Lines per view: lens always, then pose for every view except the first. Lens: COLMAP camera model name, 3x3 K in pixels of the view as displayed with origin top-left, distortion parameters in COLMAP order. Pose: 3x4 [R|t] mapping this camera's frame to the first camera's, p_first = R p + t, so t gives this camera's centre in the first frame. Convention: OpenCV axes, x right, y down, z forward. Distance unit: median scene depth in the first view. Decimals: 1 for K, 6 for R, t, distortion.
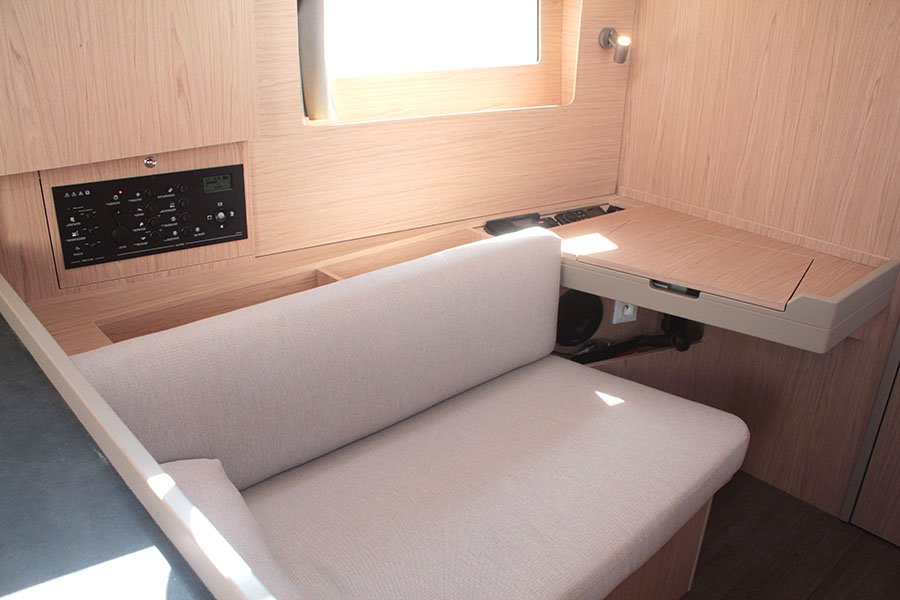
lens RADIAL K [[761.2, 0, 448.0], [0, 761.2, 315.5], [0, 0, 1]] dist [-0.175829, 0.157646]
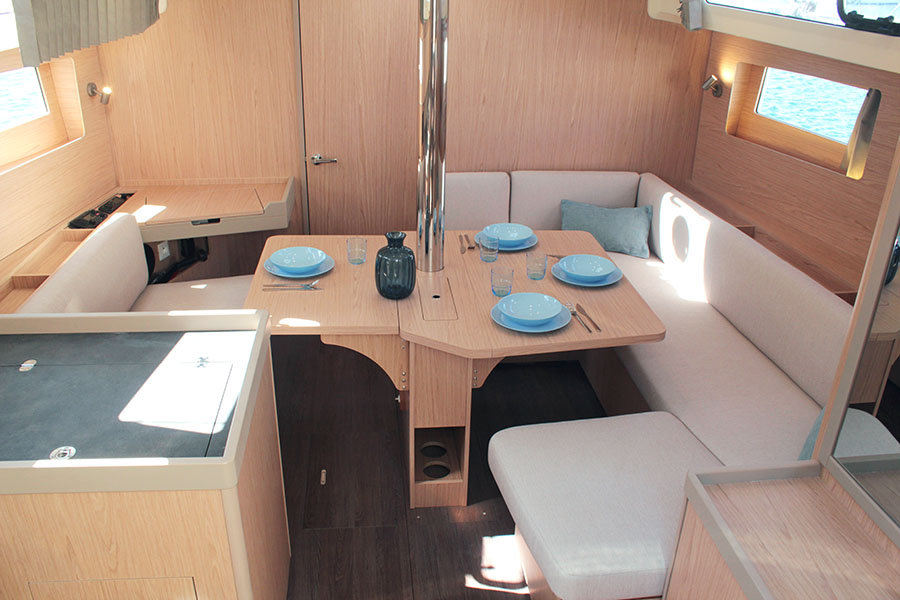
lens RADIAL K [[761.2, 0, 448.0], [0, 761.2, 315.5], [0, 0, 1]] dist [-0.175829, 0.157646]
pose [[0.587504, -0.358694, 0.725381, -0.646262], [0.326449, 0.925272, 0.193139, 0.014234], [-0.740453, 0.123330, 0.660696, -0.526987]]
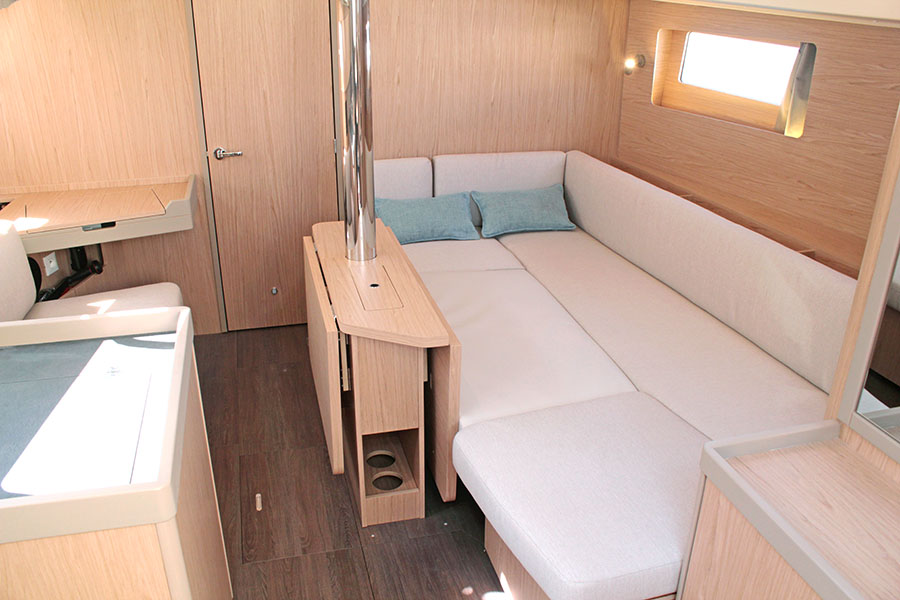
lens RADIAL K [[761.2, 0, 448.0], [0, 761.2, 315.5], [0, 0, 1]] dist [-0.175829, 0.157646]
pose [[0.457290, -0.384055, 0.802115, -0.597145], [0.369985, 0.902341, 0.221113, 0.054936], [-0.808701, 0.195658, 0.554726, -0.384665]]
